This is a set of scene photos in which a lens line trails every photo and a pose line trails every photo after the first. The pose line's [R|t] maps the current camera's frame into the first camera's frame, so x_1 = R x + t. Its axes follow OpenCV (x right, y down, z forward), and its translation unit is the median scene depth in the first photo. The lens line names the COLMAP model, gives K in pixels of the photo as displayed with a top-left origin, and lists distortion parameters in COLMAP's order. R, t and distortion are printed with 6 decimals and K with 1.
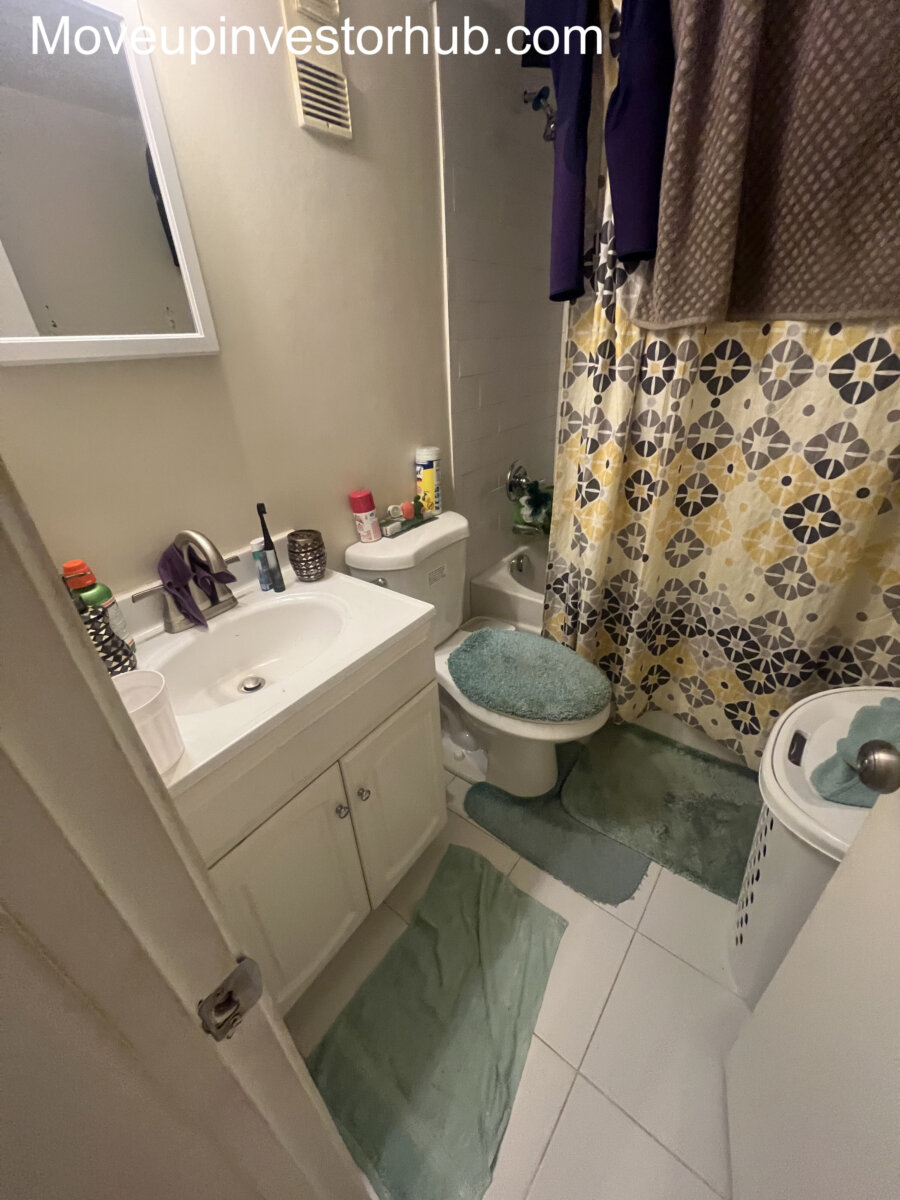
lens RADIAL K [[481.9, 0, 450.4], [0, 481.9, 602.3], [0, 0, 1]] dist [-0.001398, 0.000586]
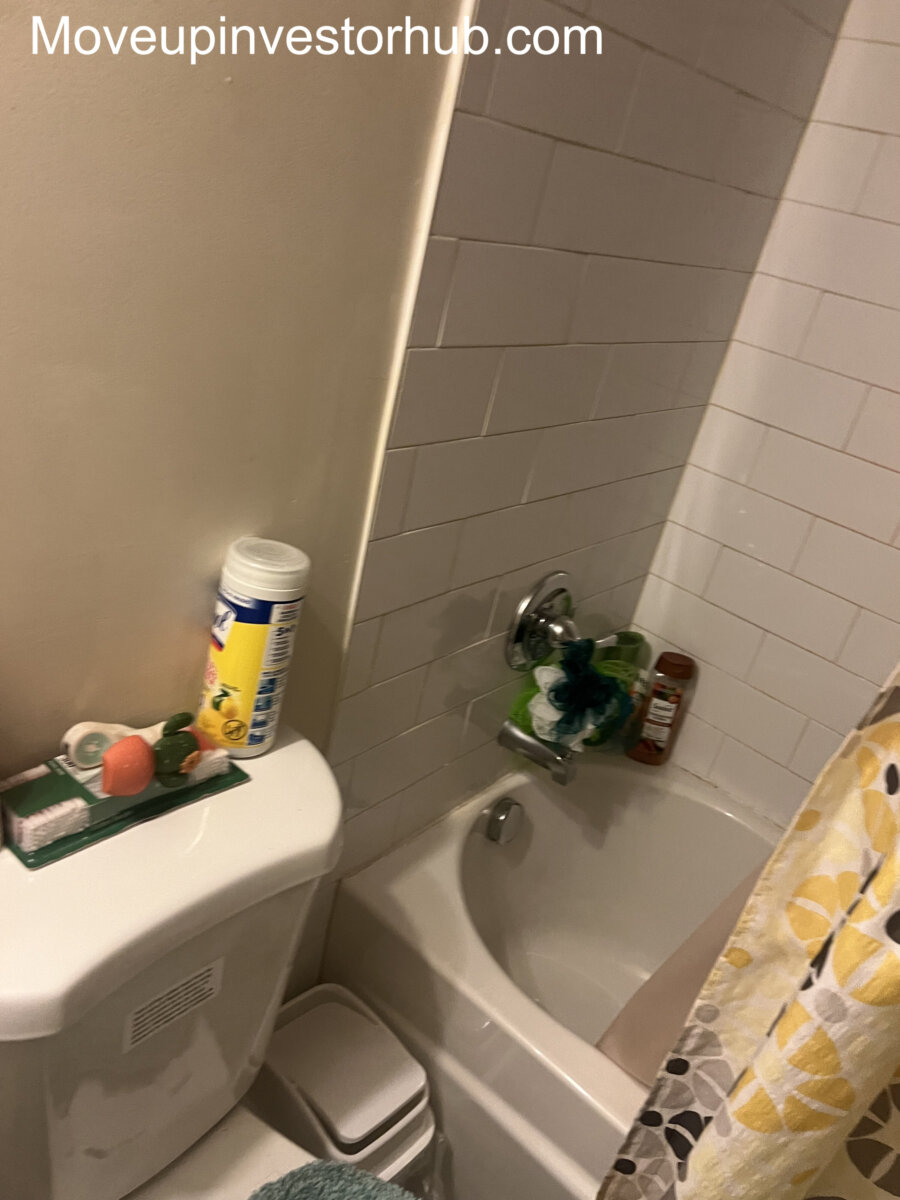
lens RADIAL K [[906.0, 0, 449.8], [0, 906.0, 601.4], [0, 0, 1]] dist [0.000008, -0.000275]
pose [[0.963491, 0.259628, 0.065413, 0.030241], [-0.256621, 0.965168, -0.050955, -0.283576], [-0.076364, 0.032309, 0.996556, 0.425895]]
